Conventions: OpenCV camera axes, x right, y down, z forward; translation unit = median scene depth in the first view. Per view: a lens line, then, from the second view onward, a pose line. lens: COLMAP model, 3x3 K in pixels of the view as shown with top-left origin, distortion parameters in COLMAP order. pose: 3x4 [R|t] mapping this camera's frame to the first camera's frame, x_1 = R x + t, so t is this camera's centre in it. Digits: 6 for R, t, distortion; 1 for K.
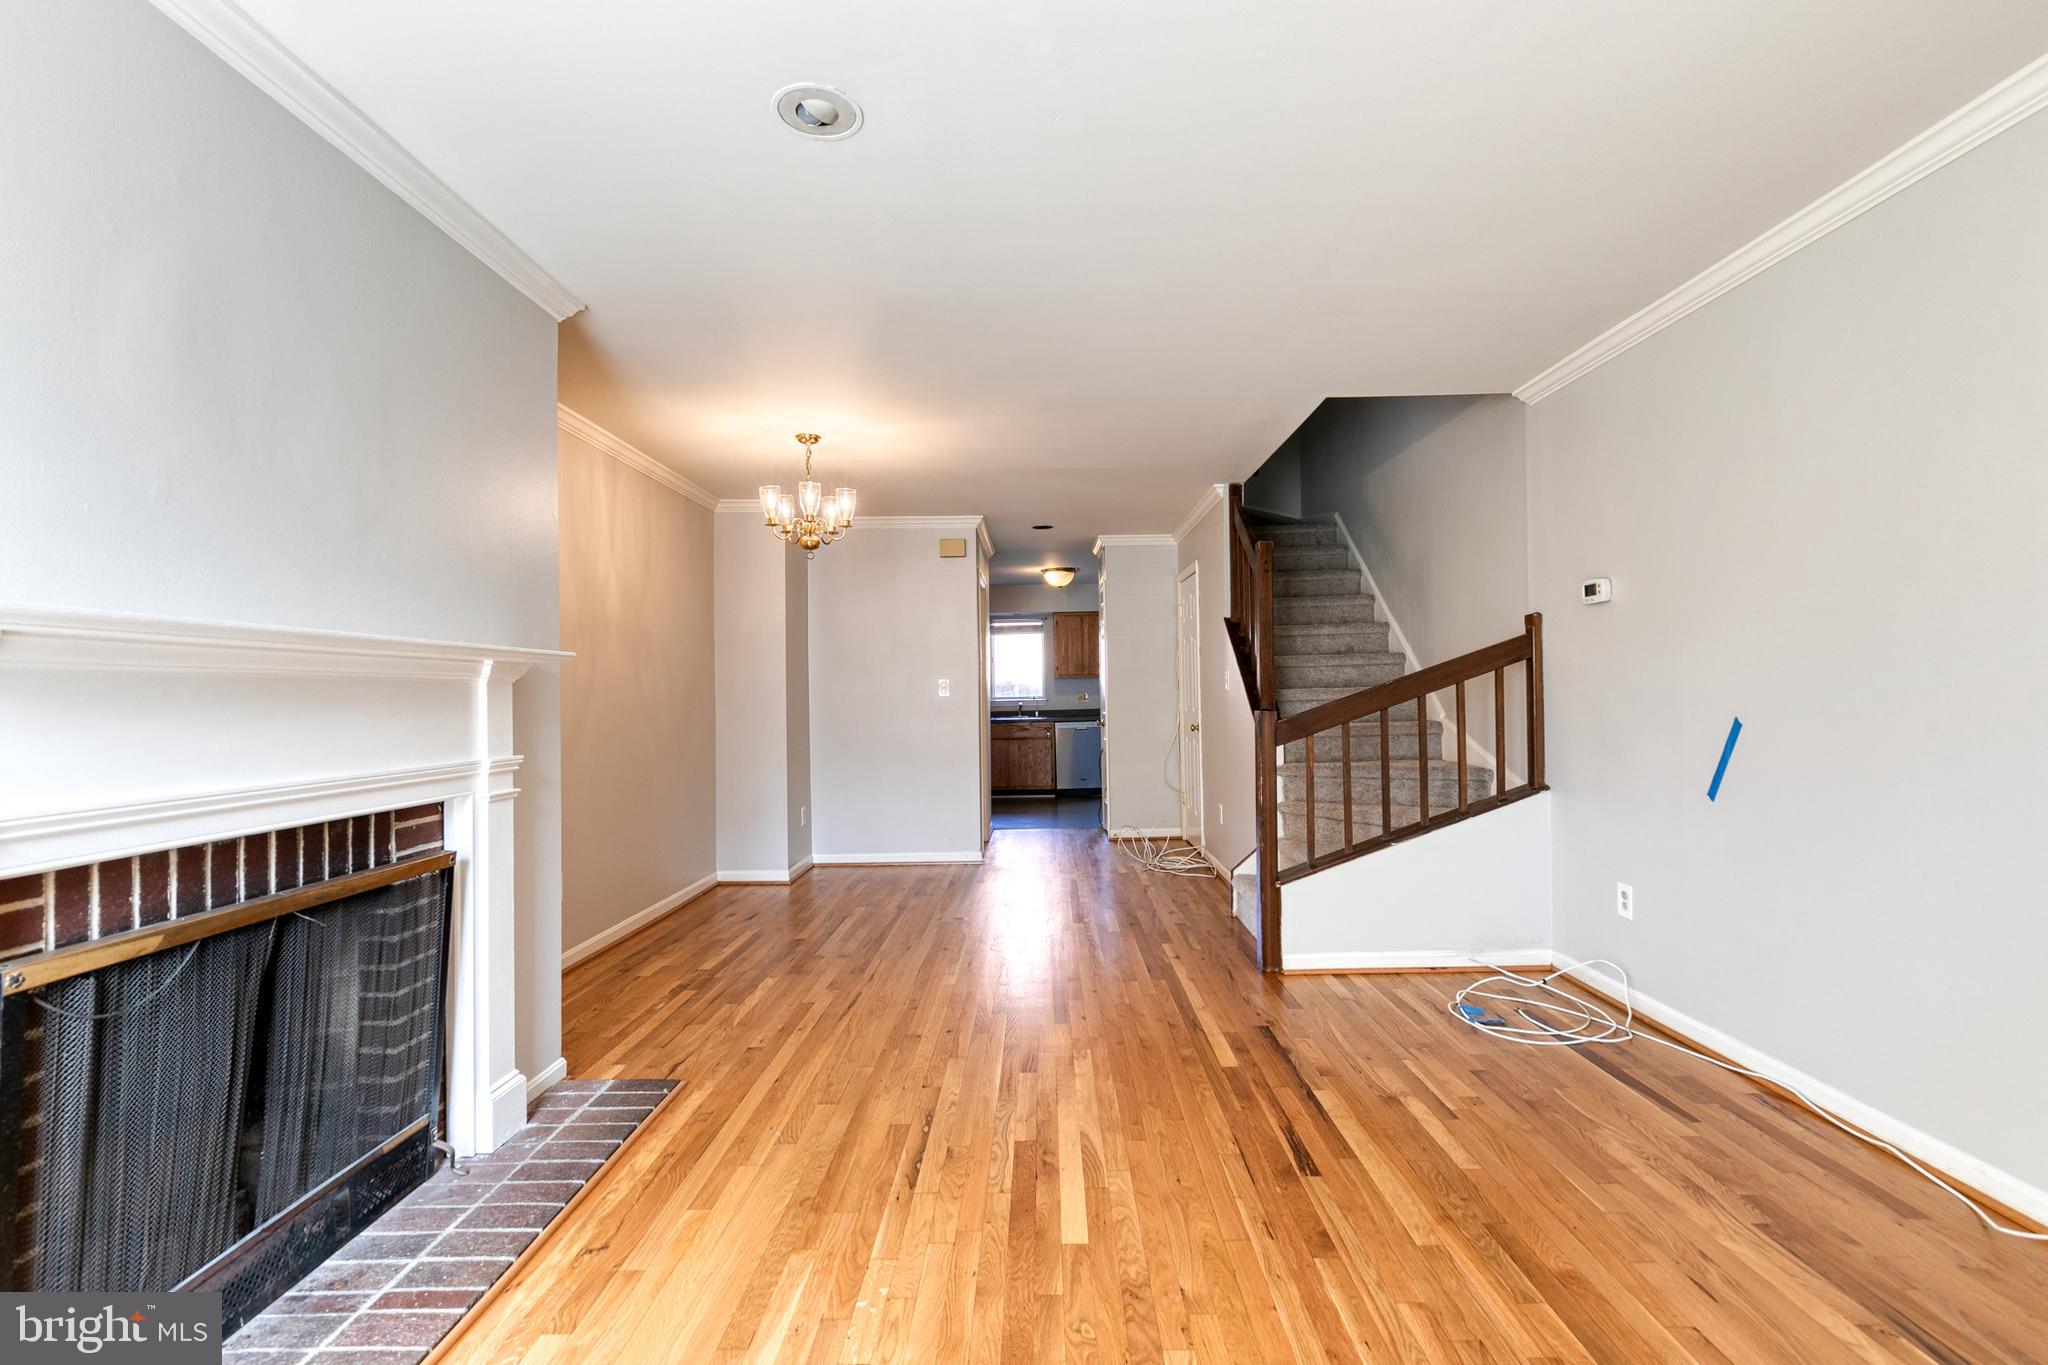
lens RADIAL K [[930.2, 0, 1042.7], [0, 930.2, 685.6], [0, 0, 1]] dist [0.014004, -0.001107]
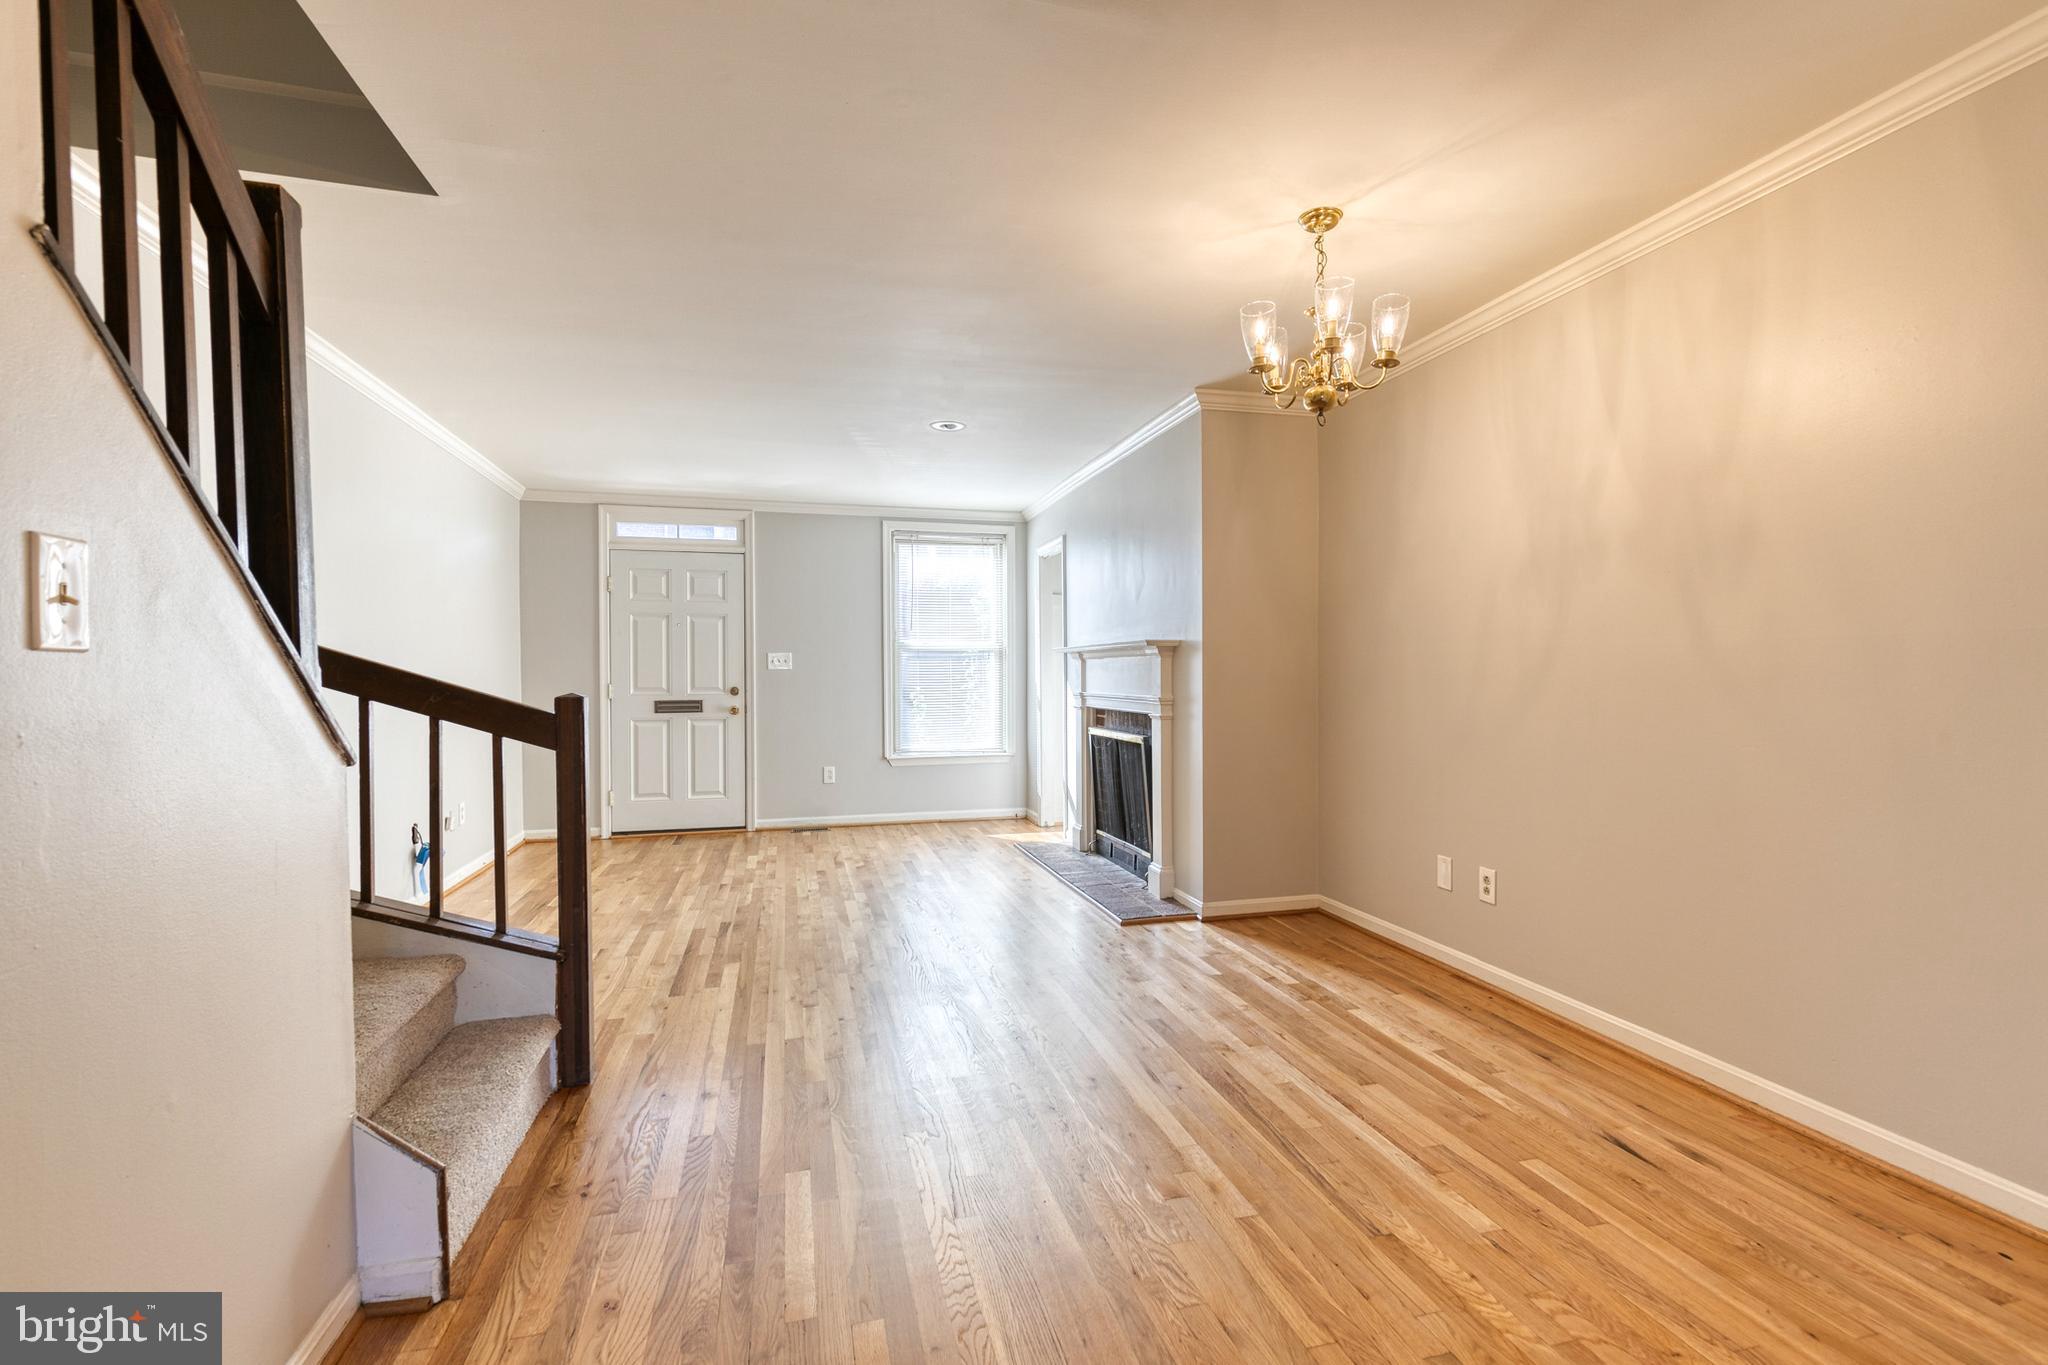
lens RADIAL K [[930.2, 0, 1042.7], [0, 930.2, 685.6], [0, 0, 1]] dist [0.014004, -0.001107]
pose [[-0.964532, 0.023673, -0.262903, 0.123961], [0.022648, 0.999719, 0.006931, 0.031799], [0.262993, 0.000731, -0.964798, 2.430269]]
